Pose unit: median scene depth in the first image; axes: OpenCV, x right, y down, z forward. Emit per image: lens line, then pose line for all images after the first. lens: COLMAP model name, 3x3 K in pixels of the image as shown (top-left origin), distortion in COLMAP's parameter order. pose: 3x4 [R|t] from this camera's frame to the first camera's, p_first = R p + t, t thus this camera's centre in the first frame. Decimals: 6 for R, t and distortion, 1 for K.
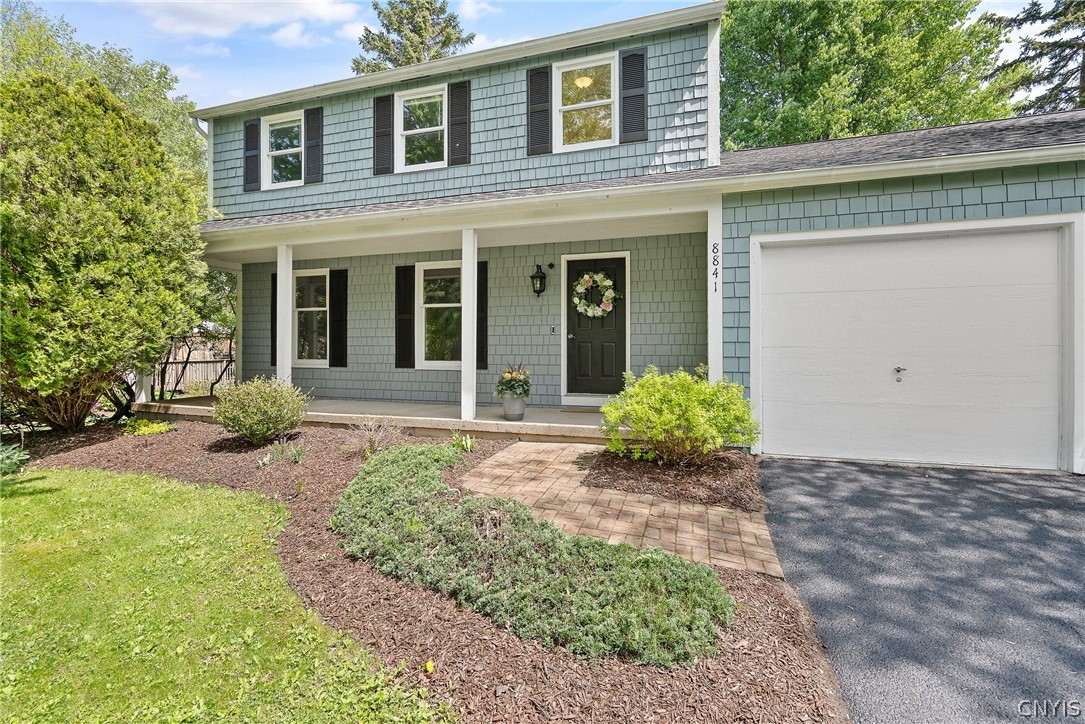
lens RADIAL K [[417.6, 0, 542.5], [0, 417.6, 362.0], [0, 0, 1]] dist [0.002211, 0.000033]
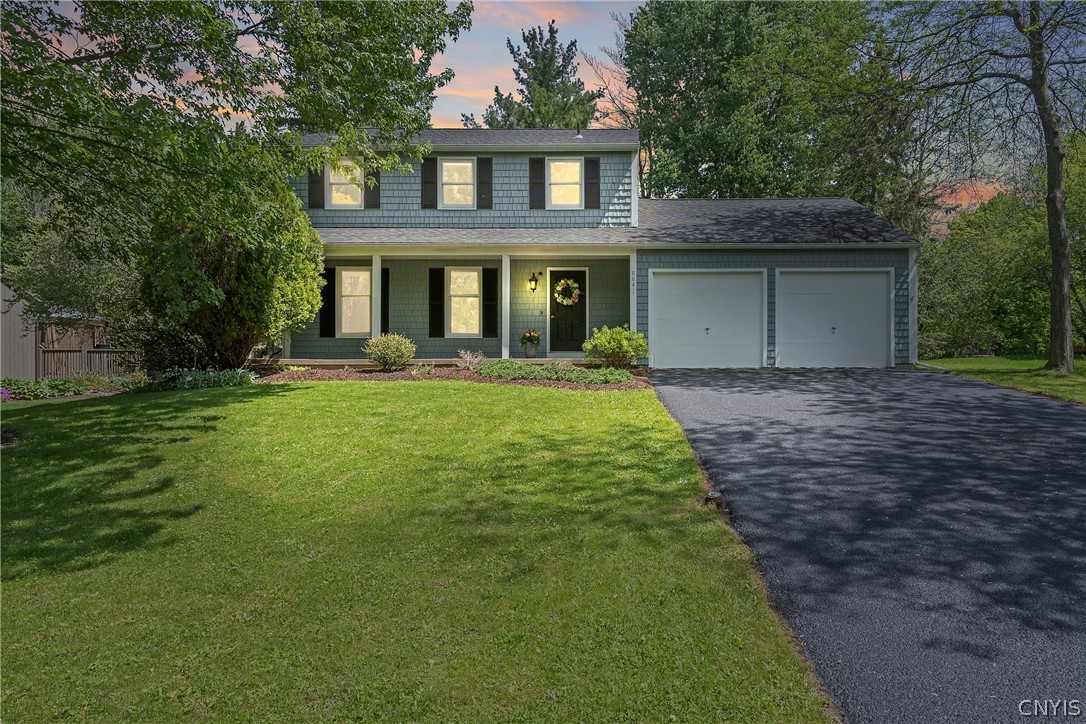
lens RADIAL K [[494.1, 0, 528.6], [0, 494.1, 361.1], [0, 0, 1]] dist [0.001379, 0.000277]
pose [[0.988419, 0.007398, 0.151569, -0.336897], [-0.005900, 0.999929, -0.010328, 0.141435], [-0.151635, 0.009314, 0.988393, -0.960493]]
